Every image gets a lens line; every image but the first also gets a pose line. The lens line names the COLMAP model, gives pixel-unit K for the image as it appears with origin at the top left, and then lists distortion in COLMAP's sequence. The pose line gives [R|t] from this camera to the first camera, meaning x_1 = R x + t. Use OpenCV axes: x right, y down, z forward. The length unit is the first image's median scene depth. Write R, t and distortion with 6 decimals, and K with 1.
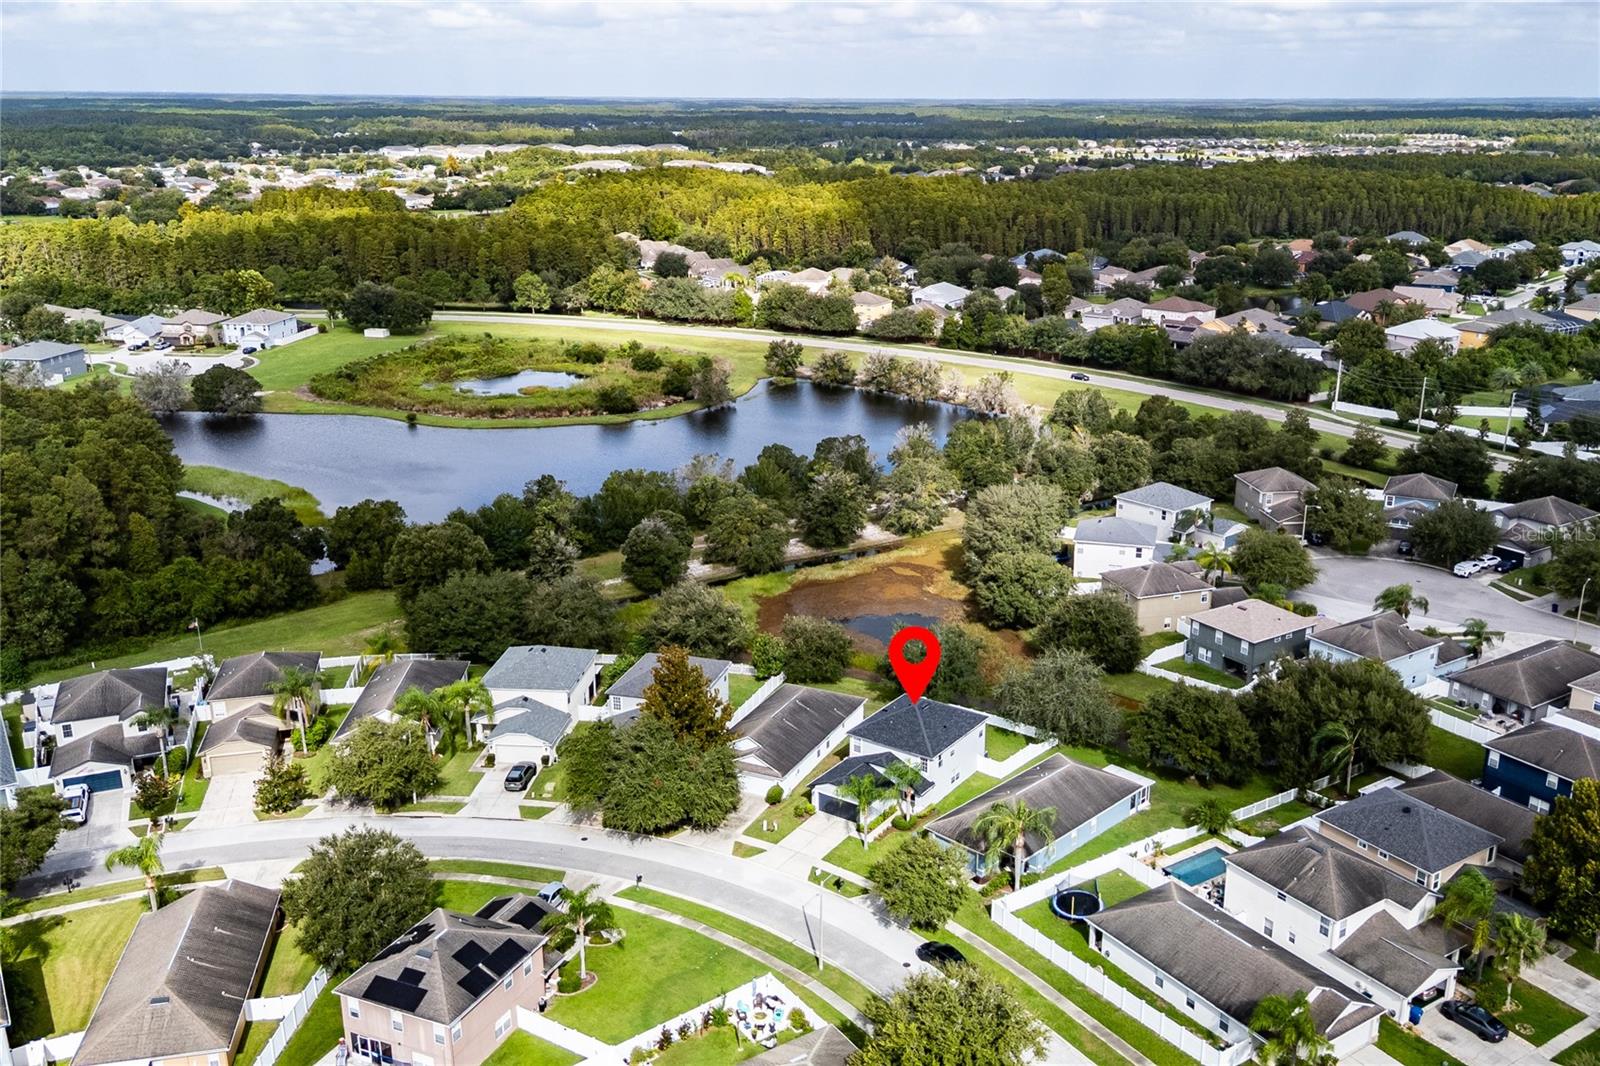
lens RADIAL K [[1391.3, 0, 800.0], [0, 1391.3, 533.0], [0, 0, 1]] dist [0.089945, -0.145086]
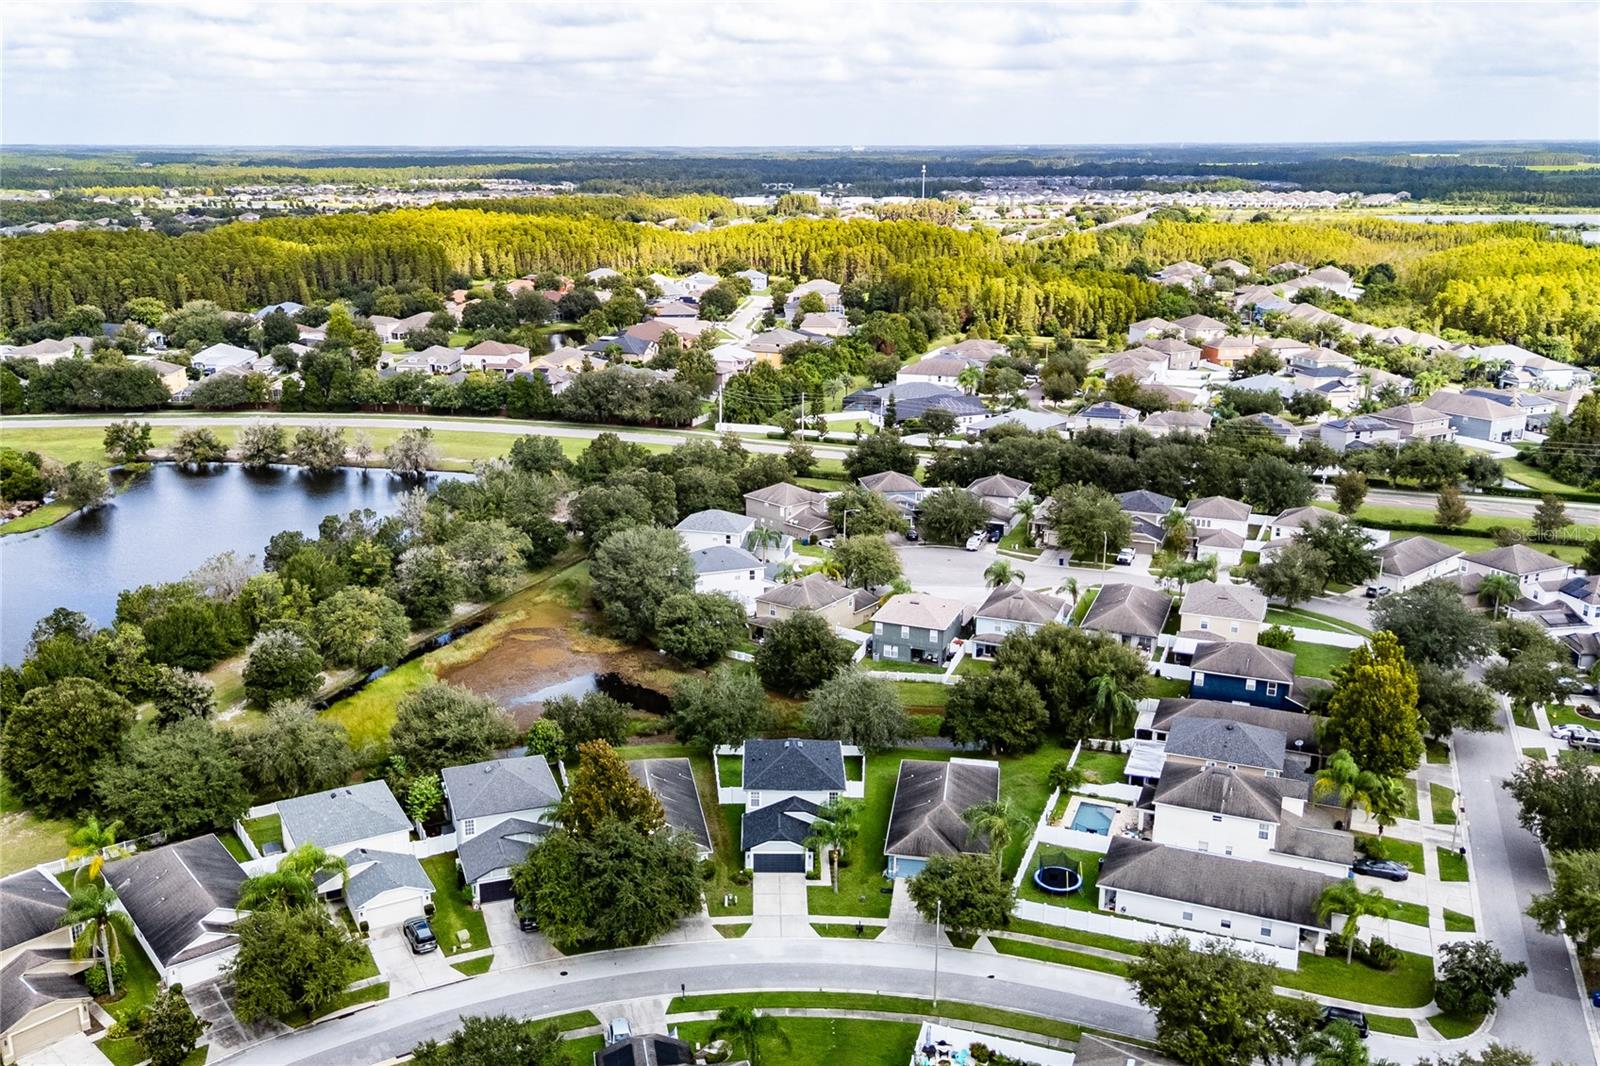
lens RADIAL K [[1391.3, 0, 800.0], [0, 1391.3, 533.0], [0, 0, 1]] dist [0.089945, -0.145086]
pose [[0.835392, -0.151234, 0.528440, -0.155434], [0.167493, 0.985721, 0.017320, -0.016600], [-0.523514, 0.074041, 0.848794, 0.047013]]
